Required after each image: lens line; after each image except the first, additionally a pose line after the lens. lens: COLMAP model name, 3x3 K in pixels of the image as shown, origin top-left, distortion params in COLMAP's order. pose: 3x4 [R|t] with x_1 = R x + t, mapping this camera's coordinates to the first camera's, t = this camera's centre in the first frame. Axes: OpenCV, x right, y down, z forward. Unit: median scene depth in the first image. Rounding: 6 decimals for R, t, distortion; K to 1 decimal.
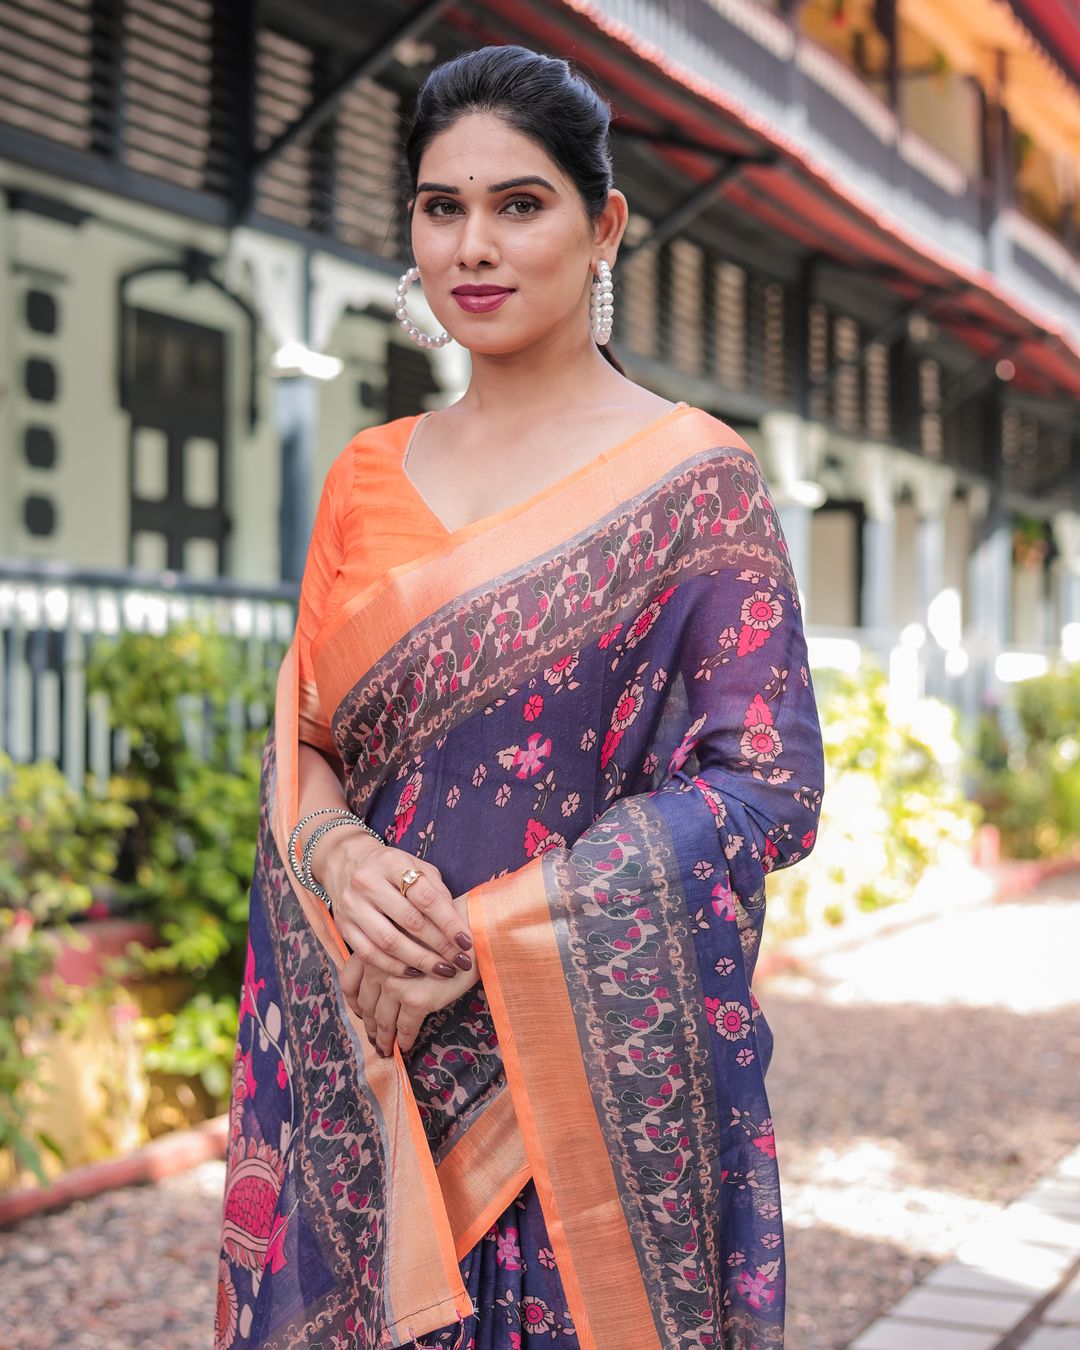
lens RADIAL K [[2429.2, 0, 531.4], [0, 2429.2, 734.2], [0, 0, 1]] dist [0.032951, 0.000000]
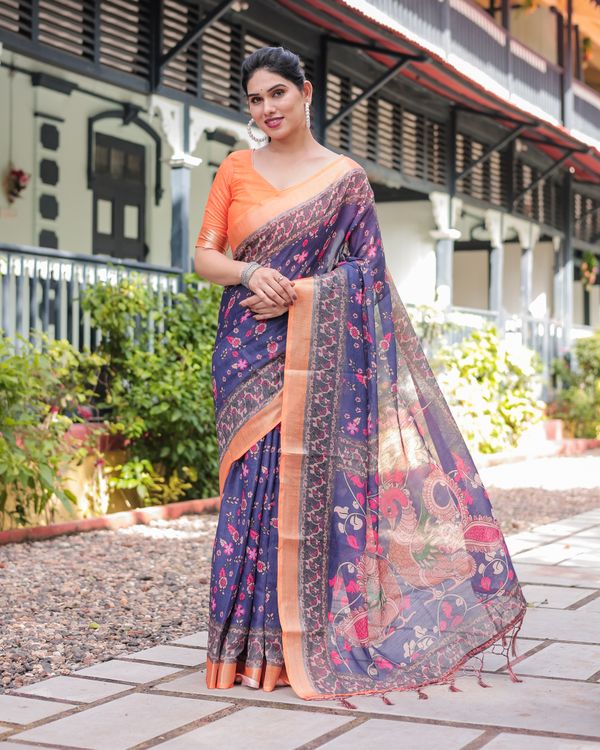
lens RADIAL K [[1381.7, 0, 279.1], [0, 1381.7, 368.2], [0, 0, 1]] dist [0.026039, 0.000000]
pose [[0.999676, 0.001811, -0.025396, 0.012181], [-0.002024, 0.999963, -0.008370, 0.025005], [0.025380, 0.008419, 0.999642, -0.121297]]
